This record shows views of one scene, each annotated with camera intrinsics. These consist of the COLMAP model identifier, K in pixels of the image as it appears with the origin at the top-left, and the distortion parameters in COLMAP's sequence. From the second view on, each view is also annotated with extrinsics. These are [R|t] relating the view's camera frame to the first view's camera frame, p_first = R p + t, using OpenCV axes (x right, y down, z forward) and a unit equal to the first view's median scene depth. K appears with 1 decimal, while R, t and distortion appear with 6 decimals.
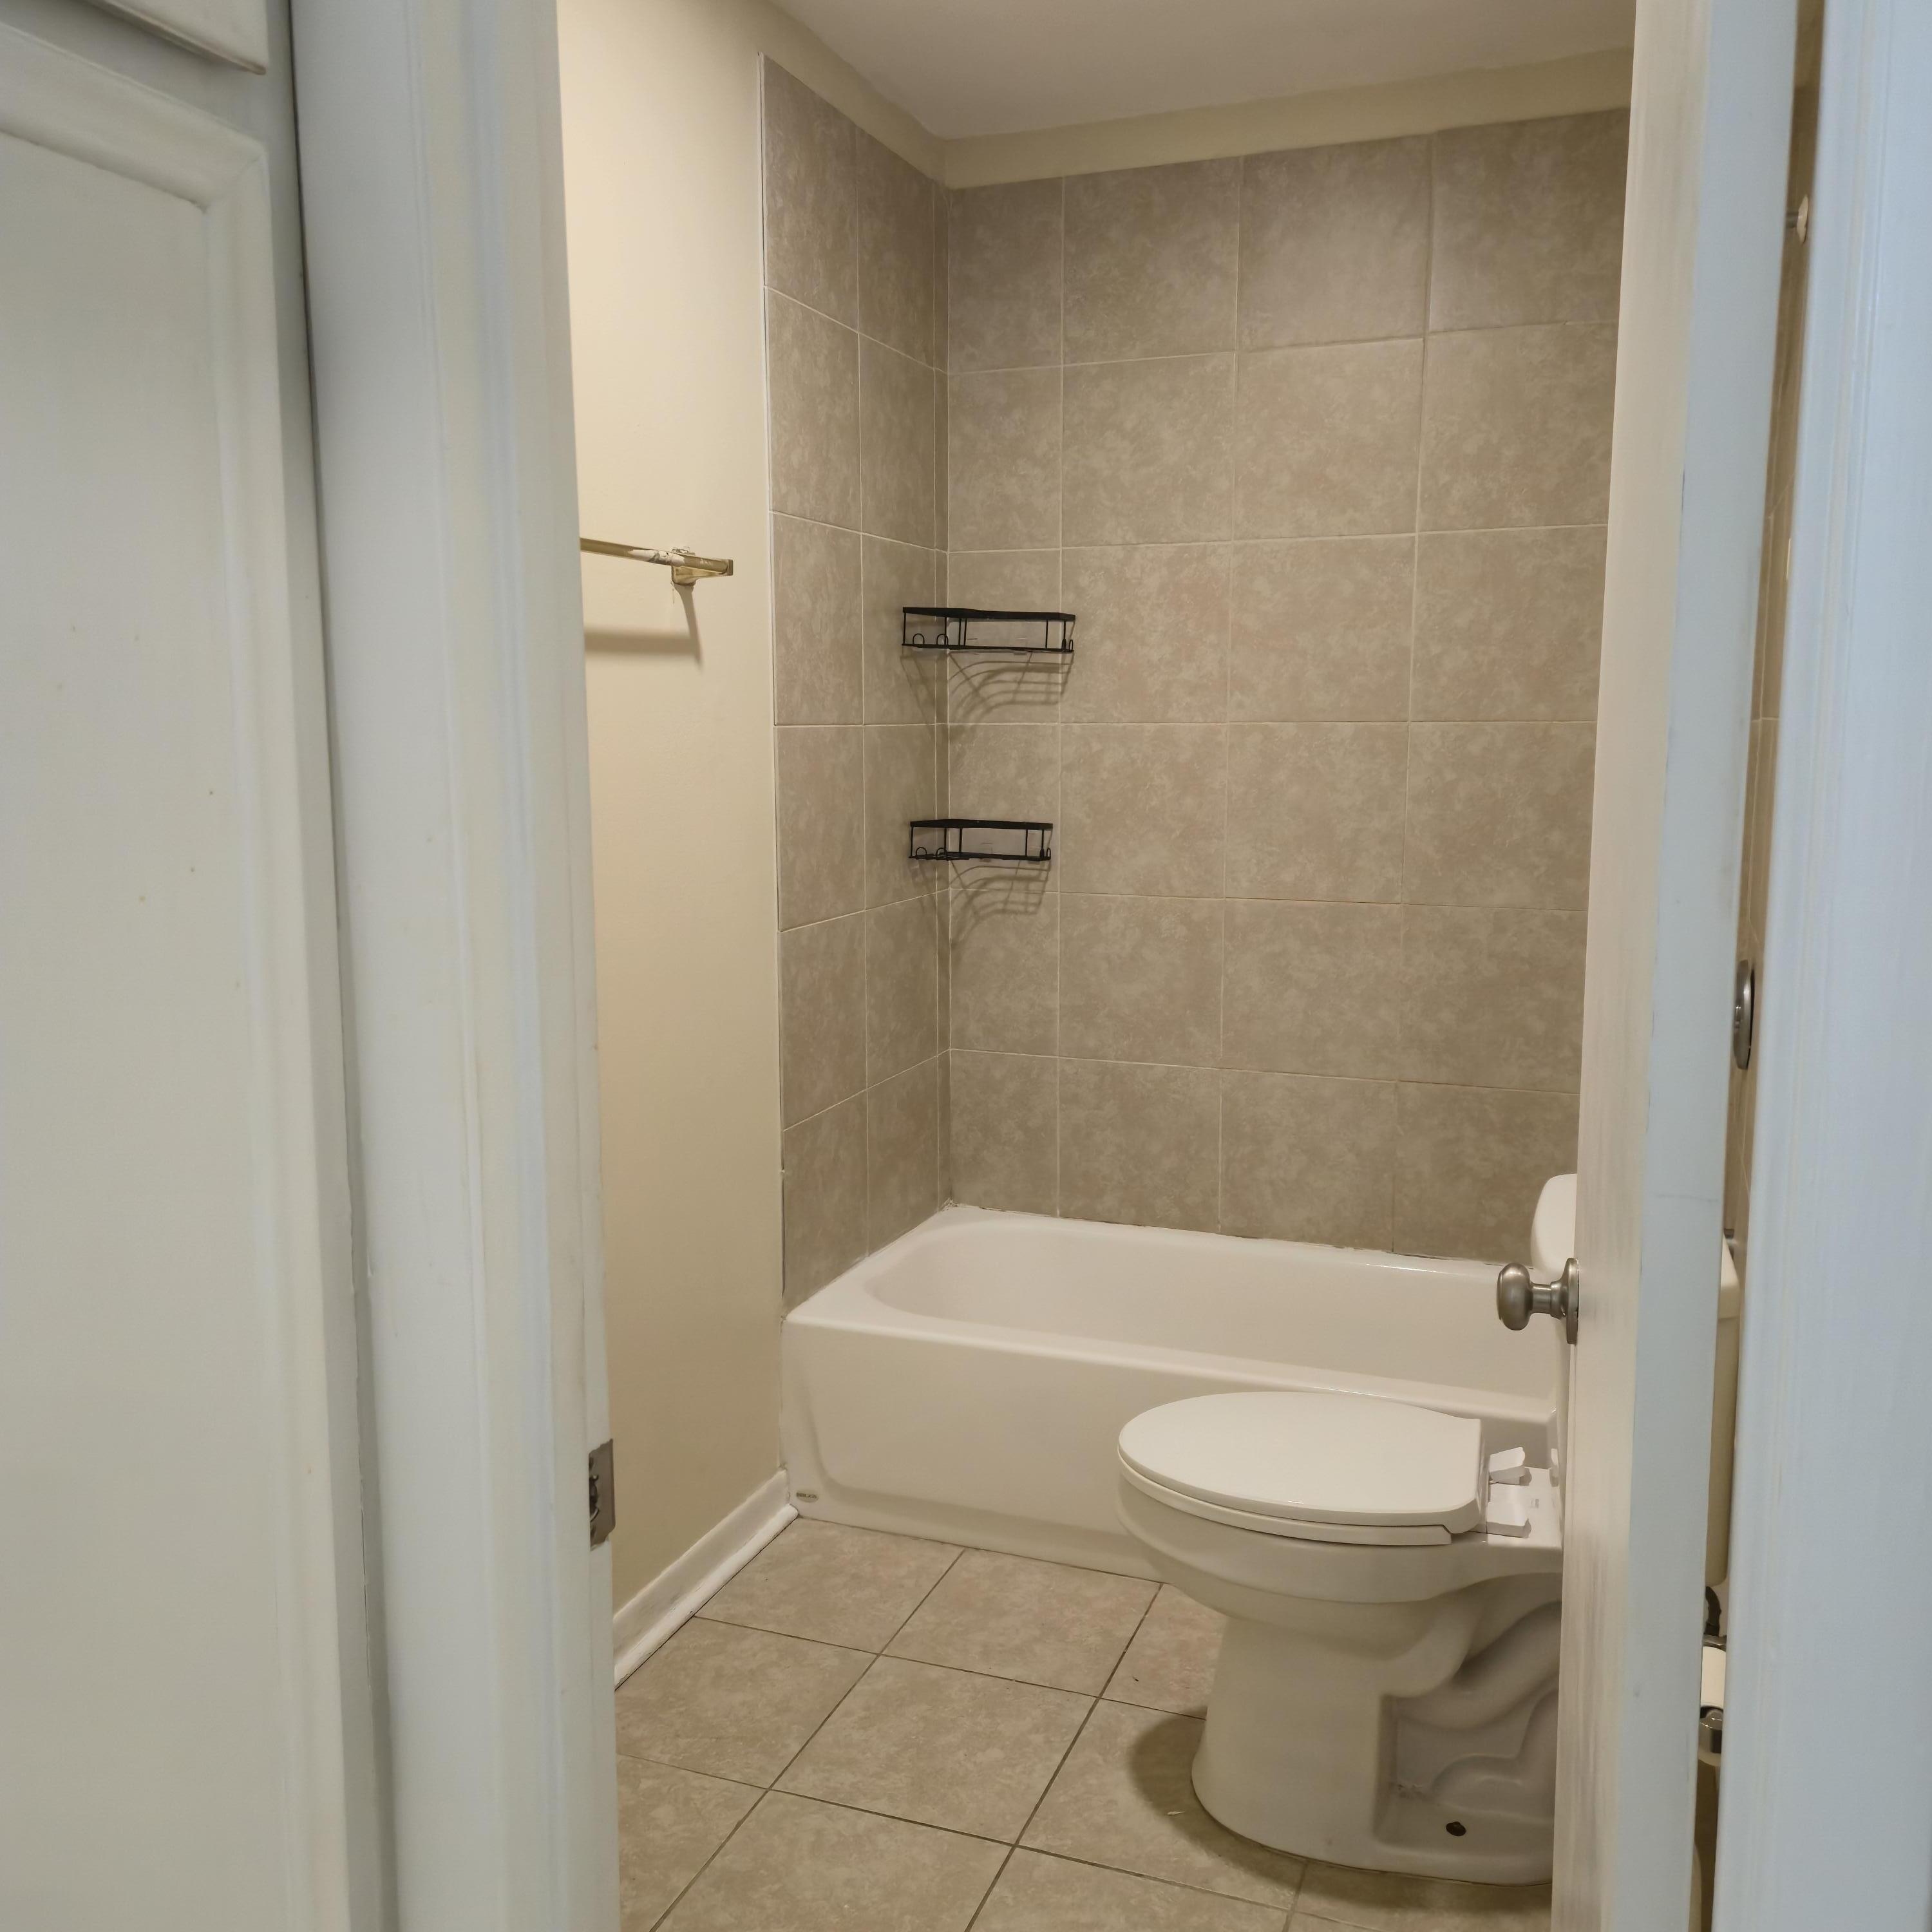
lens RADIAL K [[1728.2, 0, 965.3], [0, 1728.2, 930.8], [0, 0, 1]] dist [0.078019, -0.070429]
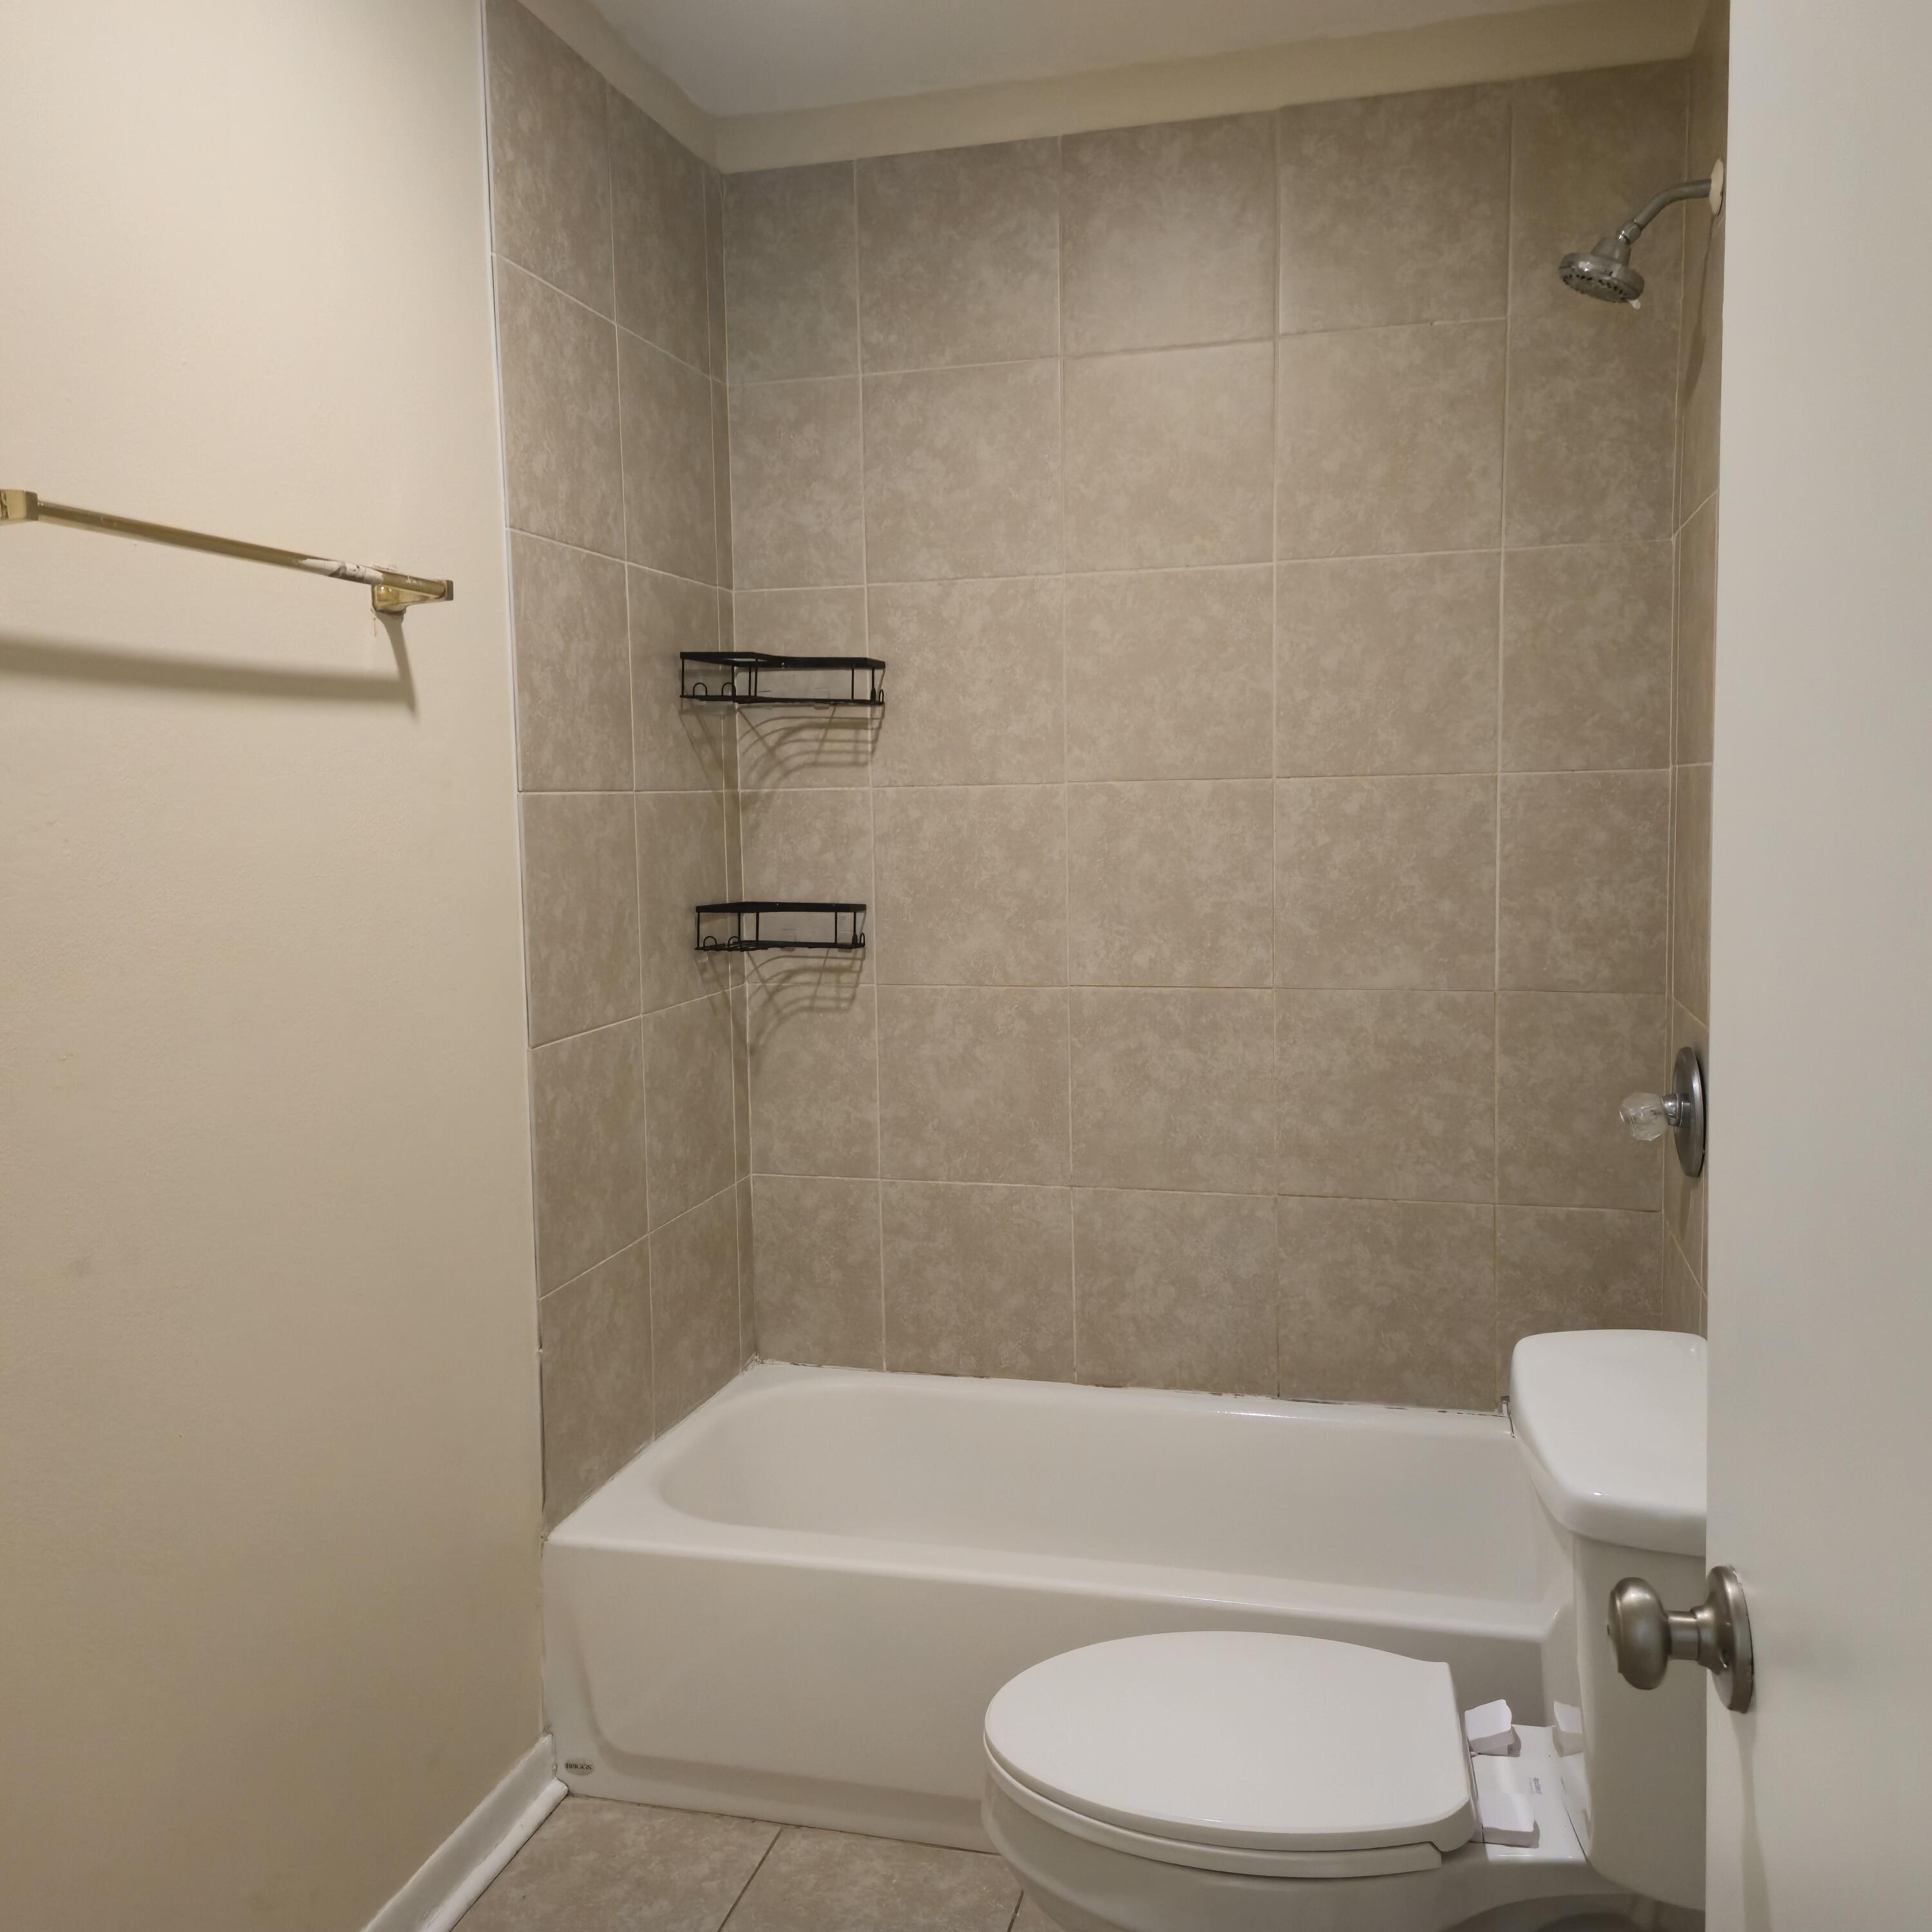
lens RADIAL K [[1728.2, 0, 965.3], [0, 1728.2, 930.8], [0, 0, 1]] dist [0.078019, -0.070429]
pose [[0.993108, -0.026314, 0.114210, 0.001631], [0.031466, 0.998556, -0.043543, -0.011206], [-0.112899, 0.046836, 0.992502, 0.160302]]
